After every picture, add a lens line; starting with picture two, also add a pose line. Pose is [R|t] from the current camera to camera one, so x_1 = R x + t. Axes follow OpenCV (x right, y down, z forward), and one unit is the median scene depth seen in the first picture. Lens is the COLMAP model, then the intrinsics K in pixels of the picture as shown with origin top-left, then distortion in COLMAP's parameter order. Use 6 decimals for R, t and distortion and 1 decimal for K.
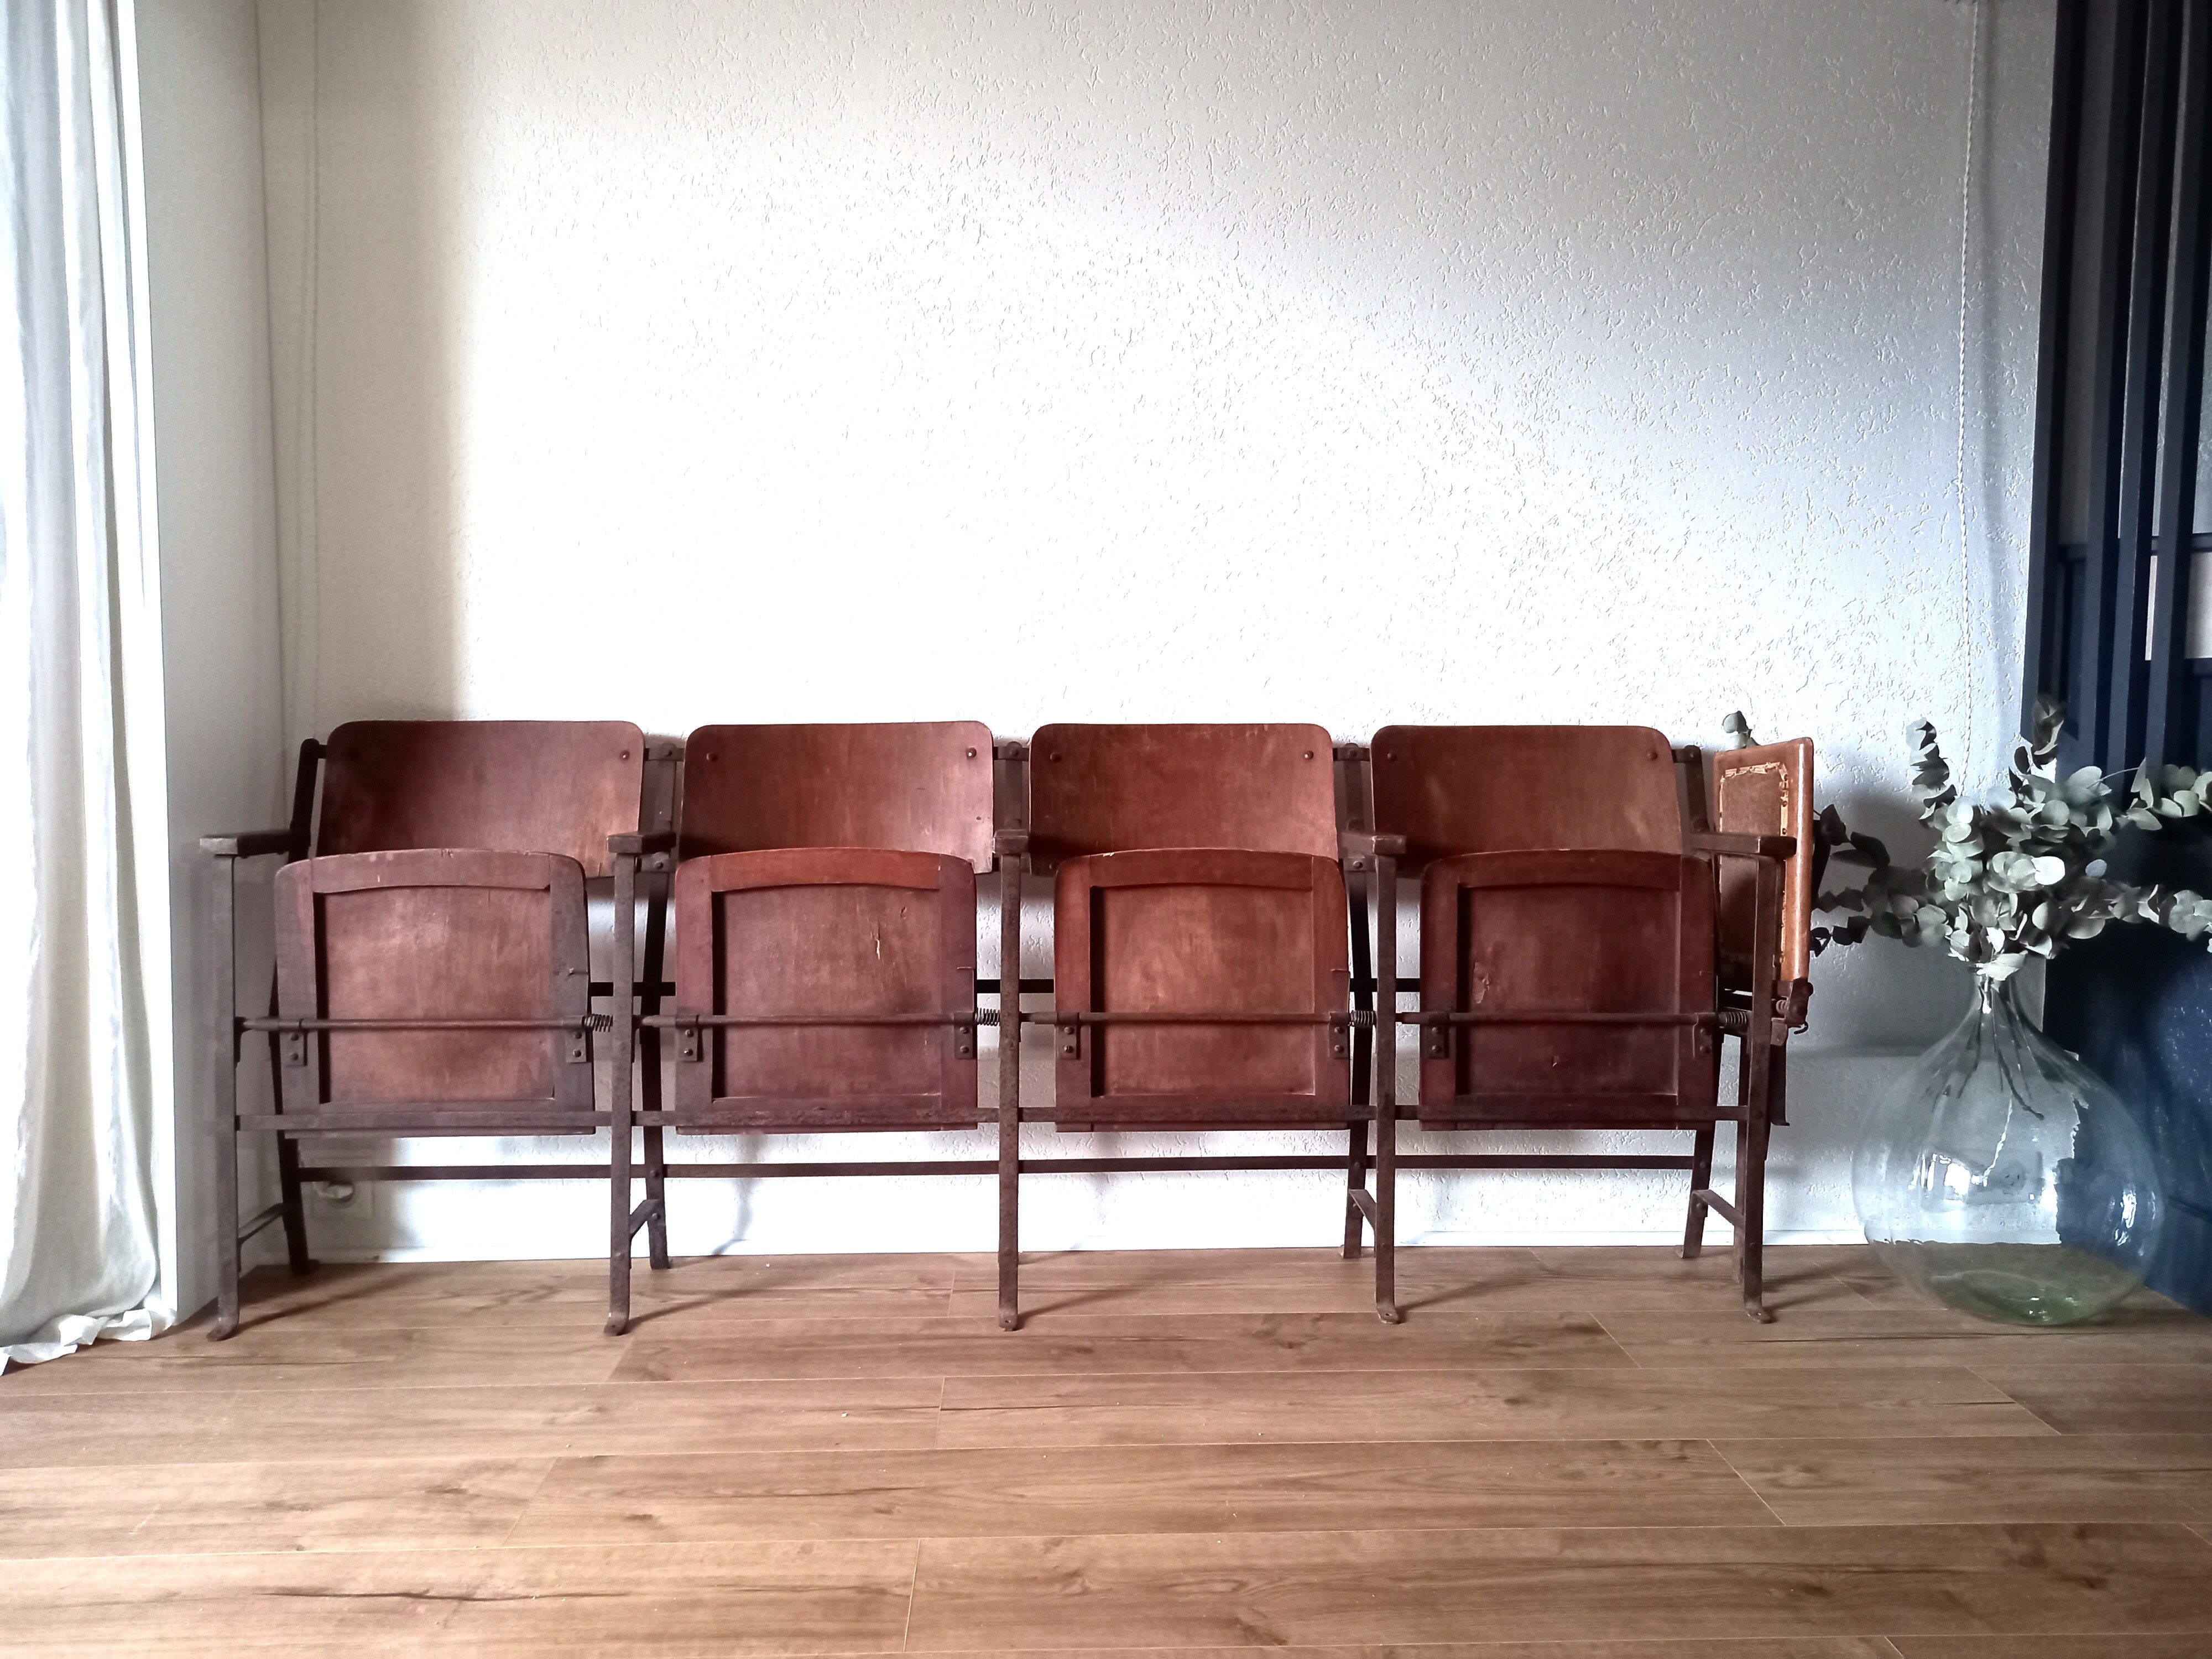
lens RADIAL K [[1624.4, 0, 1105.3], [0, 1624.4, 821.8], [0, 0, 1]] dist [0.048121, -0.045288]
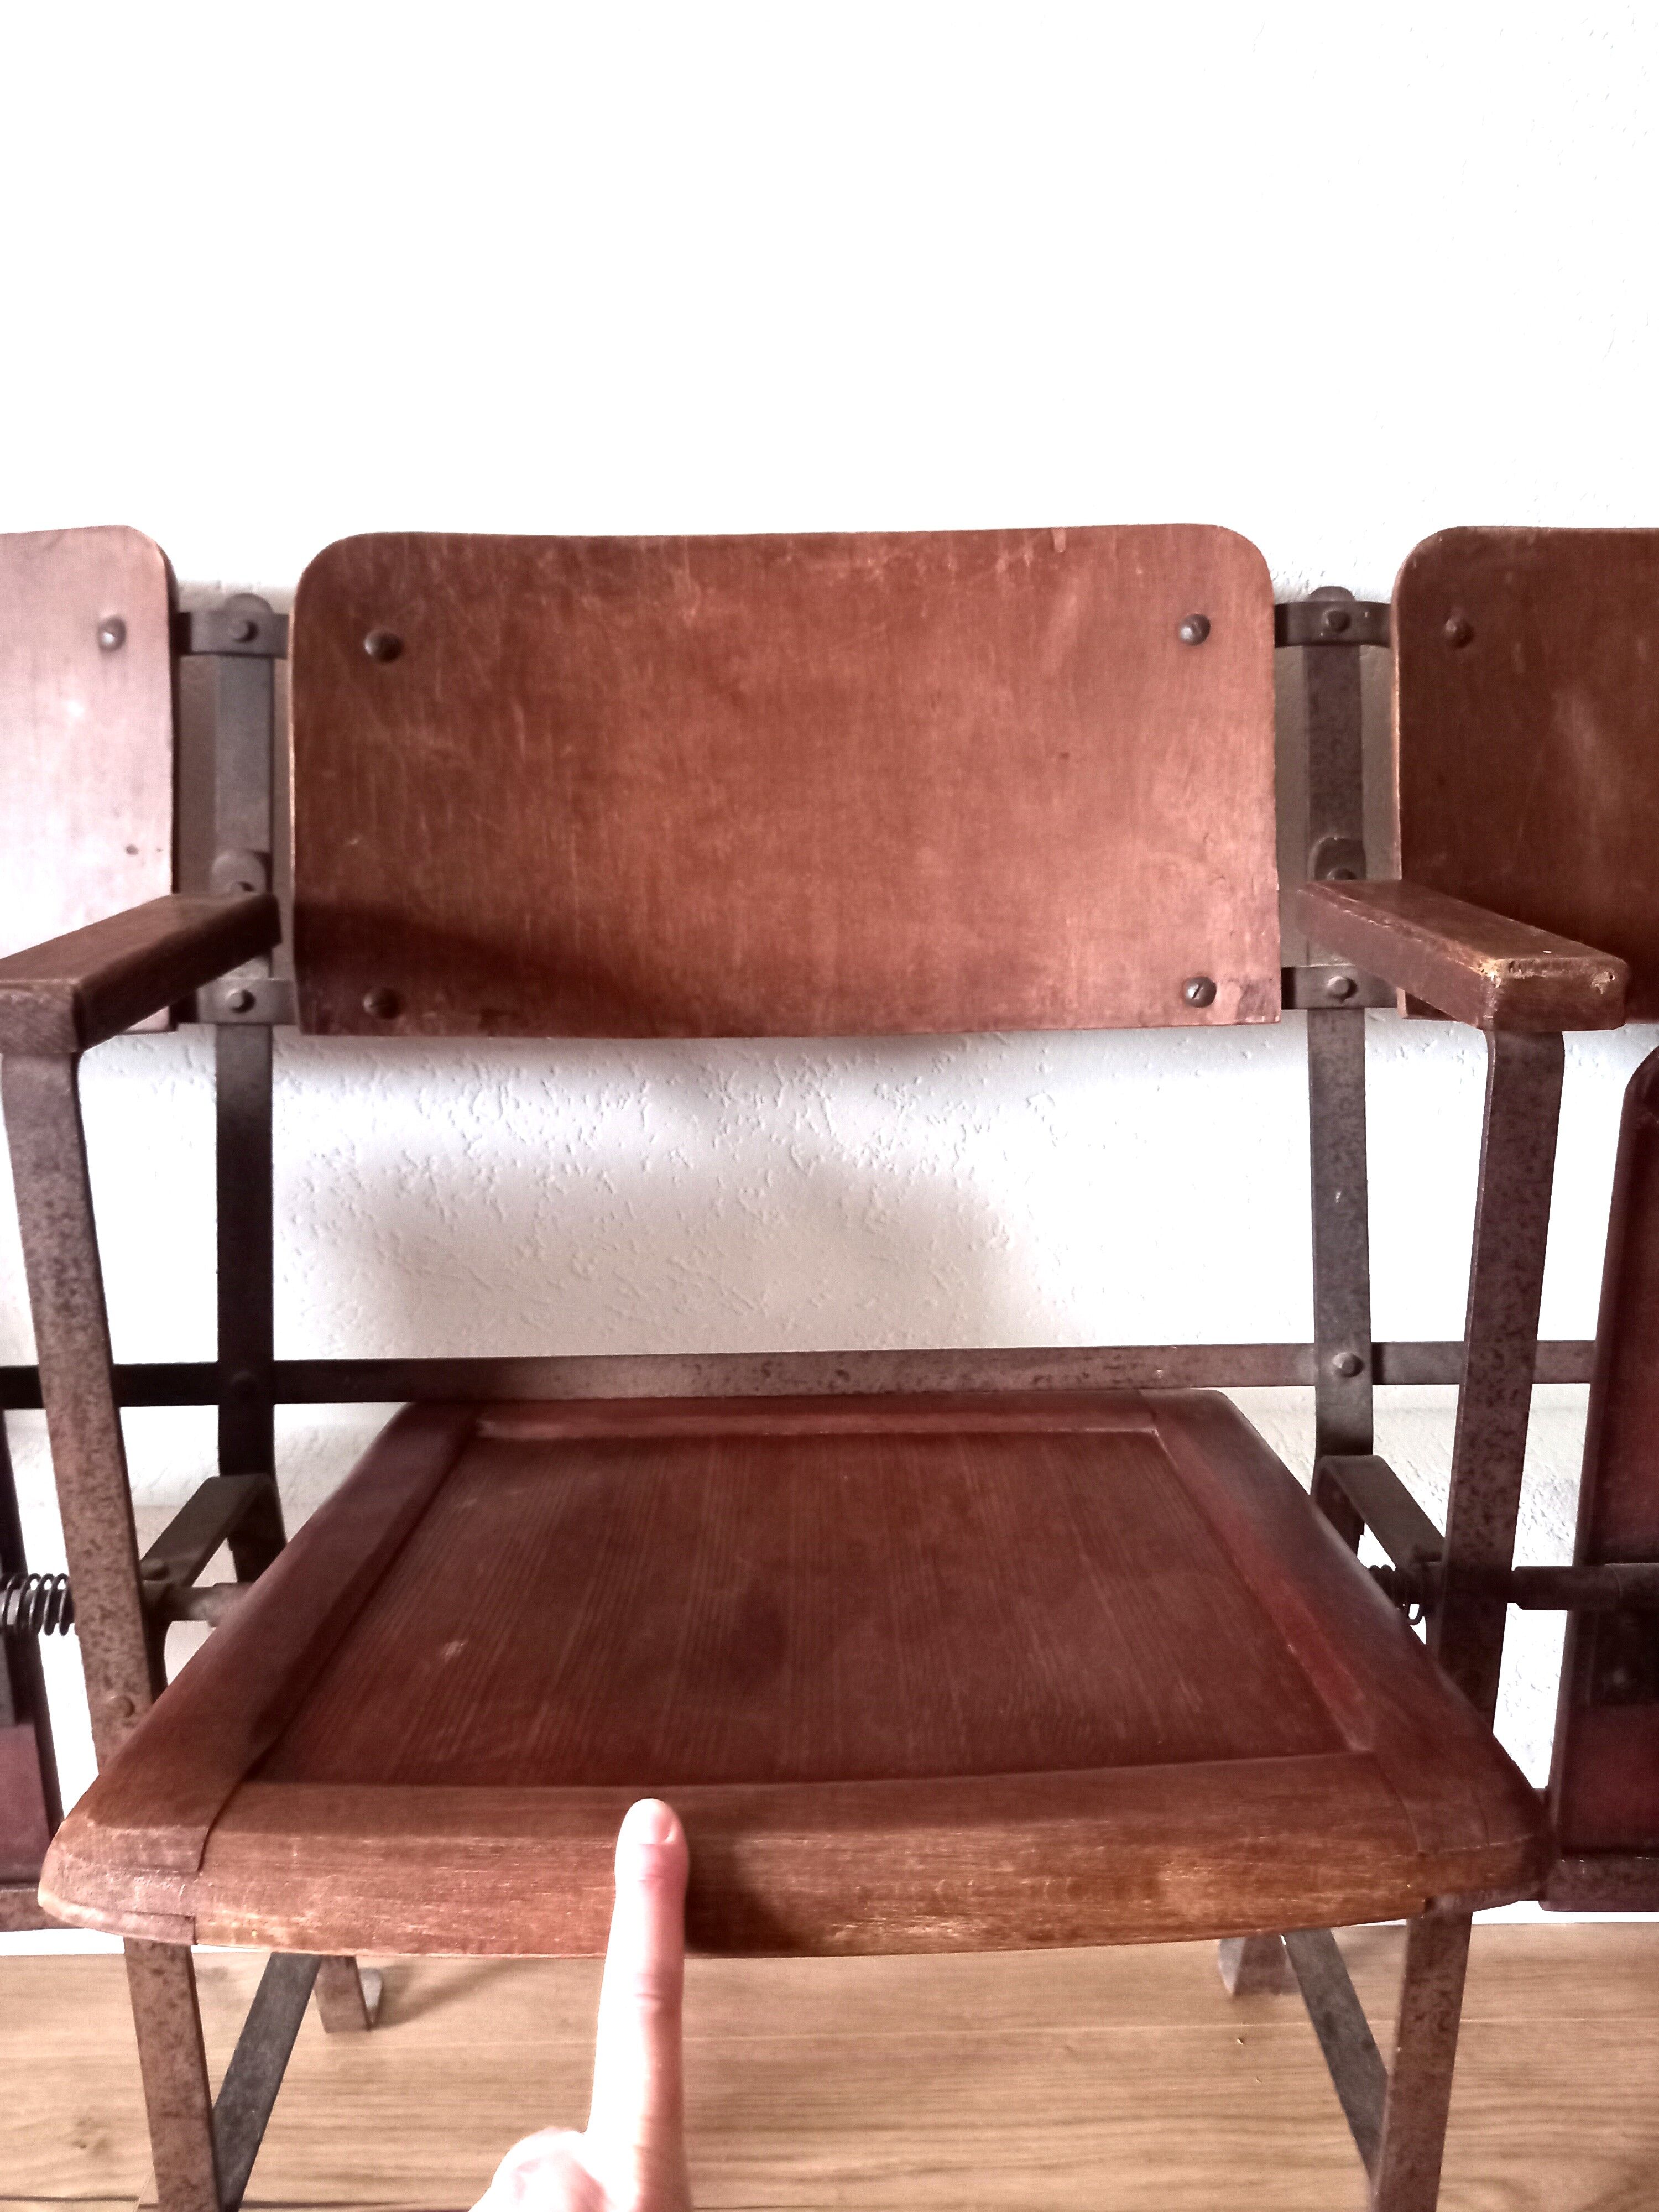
lens RADIAL K [[1679.2, 0, 844.3], [0, 1679.2, 1109.3], [0, 0, 1]] dist [0.023040, -0.033108]
pose [[0.999518, -0.004383, -0.030731, 0.076113], [0.011270, 0.973674, 0.227668, -0.028853], [0.028924, -0.227905, 0.973254, 0.746590]]
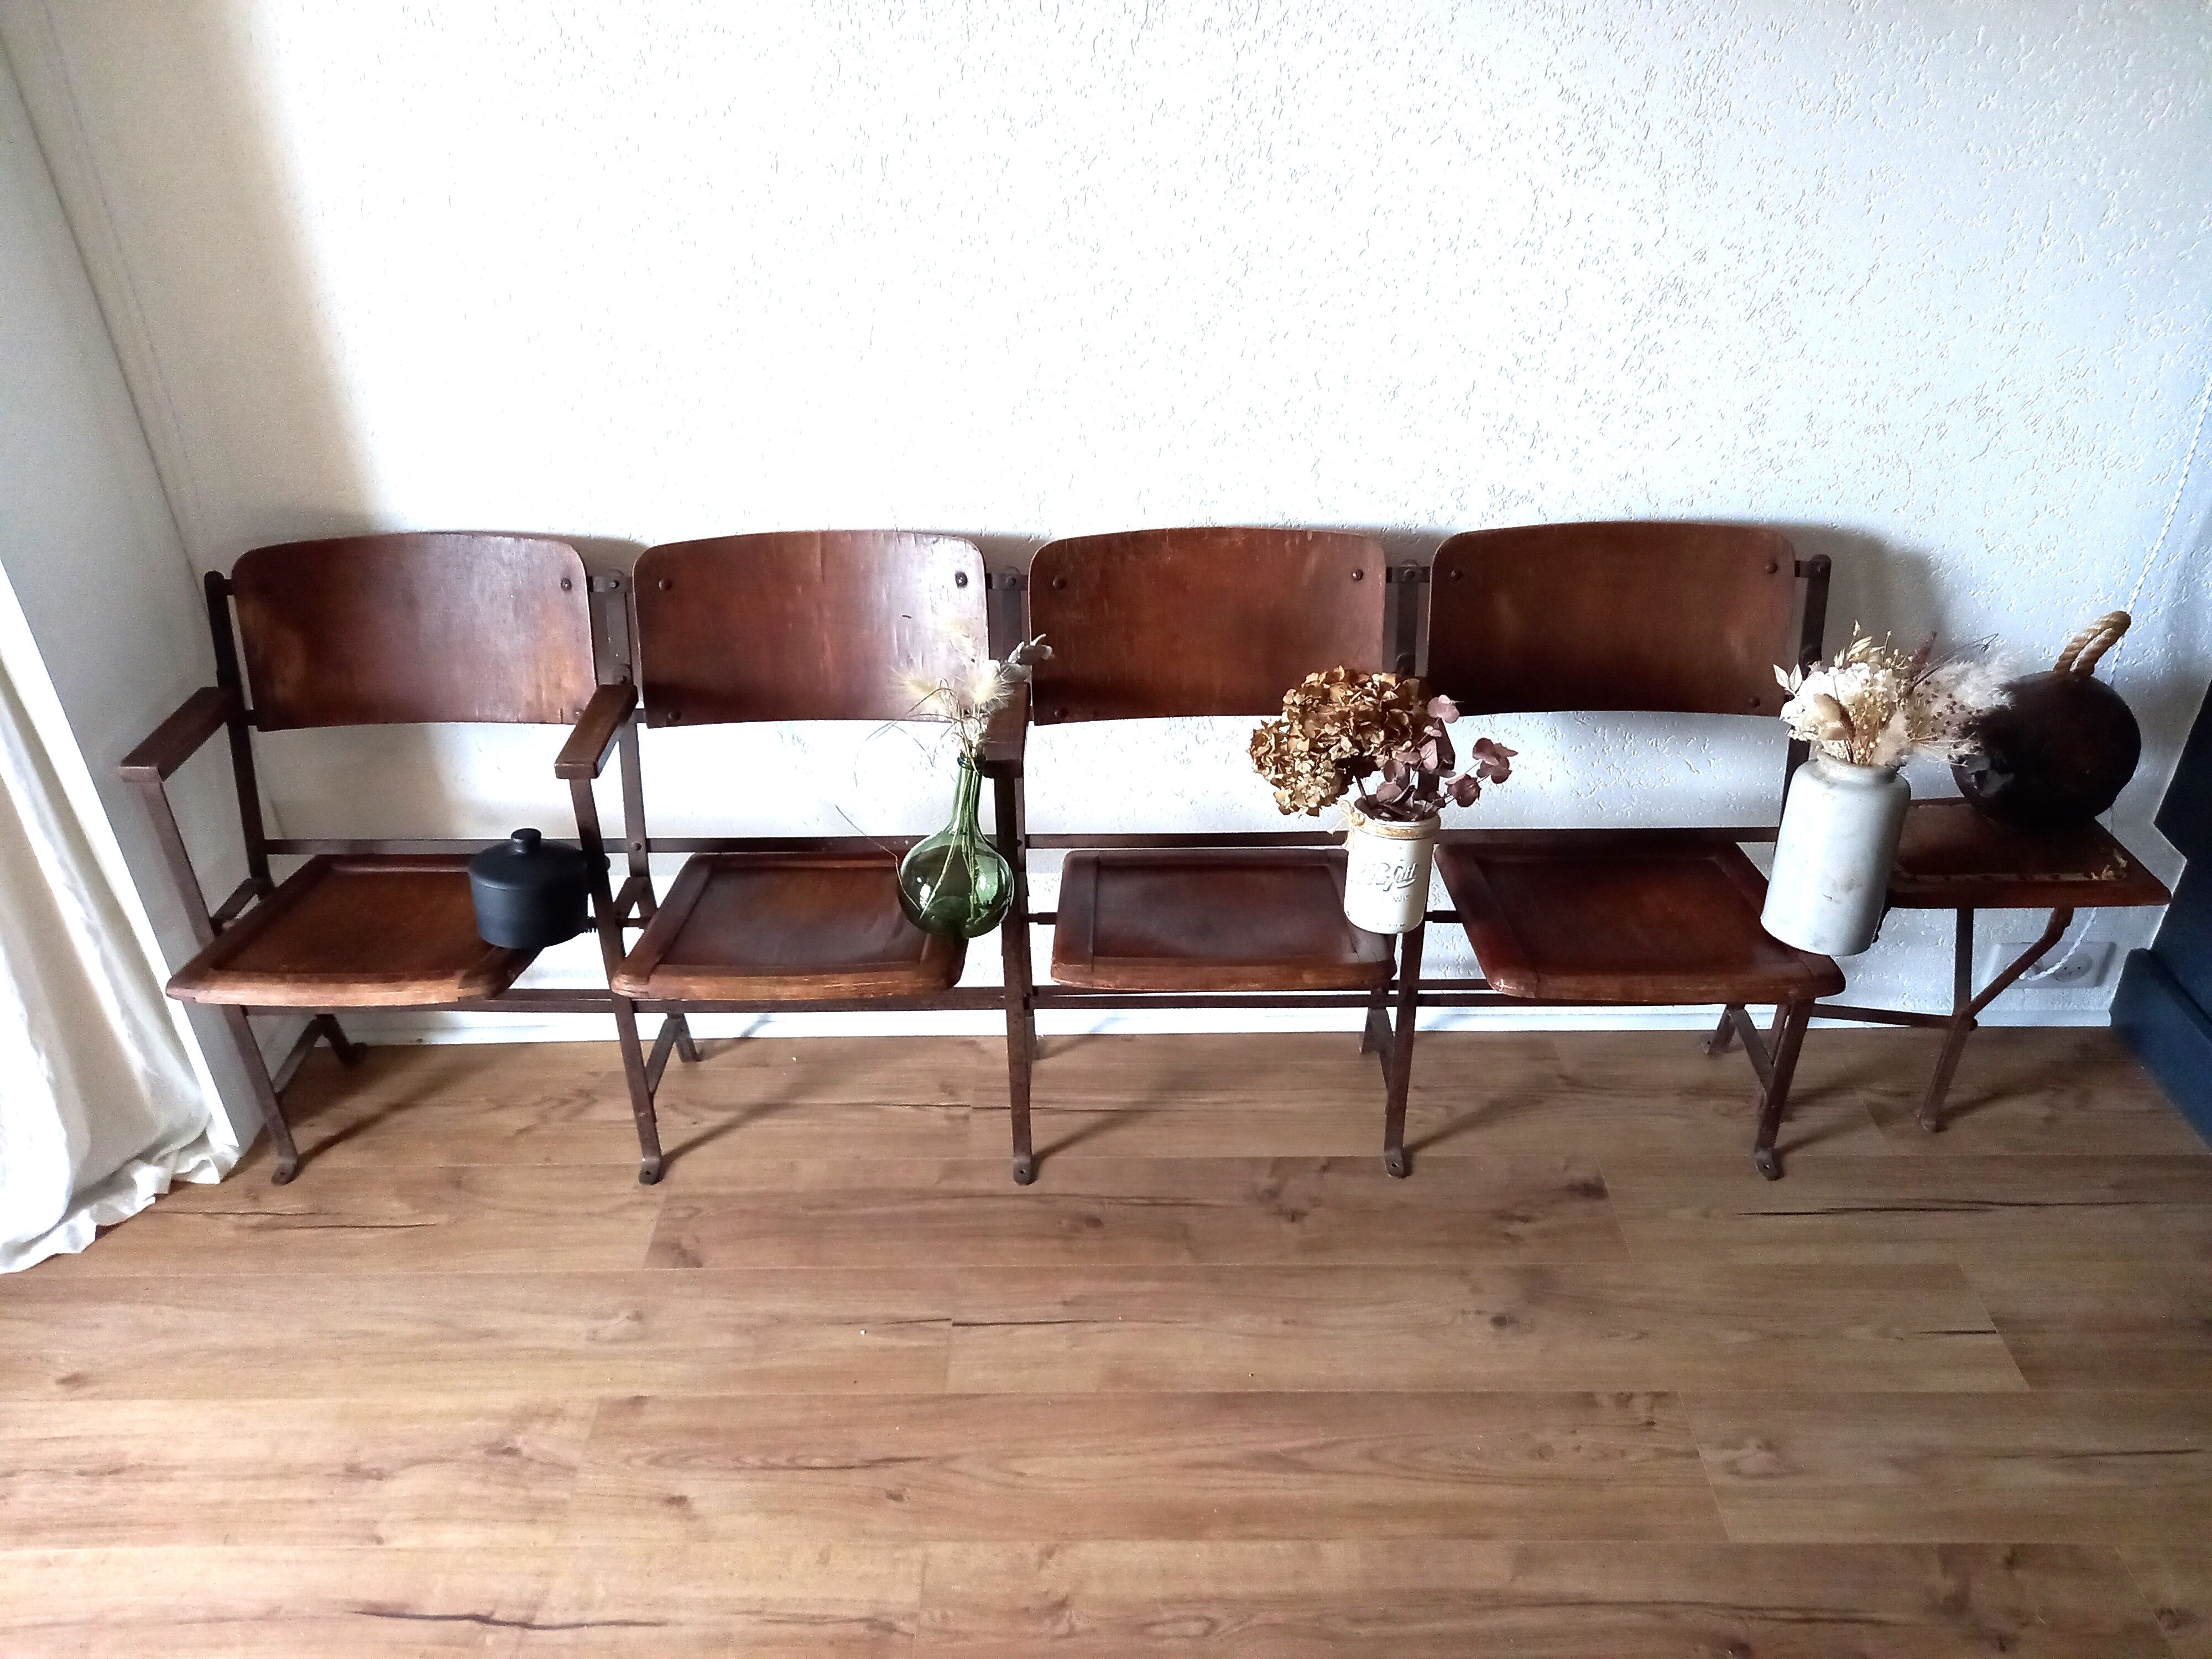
lens RADIAL K [[1624.4, 0, 1104.4], [0, 1624.4, 831.2], [0, 0, 1]] dist [0.048121, -0.045288]
pose [[0.998494, 0.010338, -0.053872, 0.045712], [0.017429, 0.871398, 0.490268, -0.389278], [0.052012, -0.490469, 0.869905, 0.211263]]
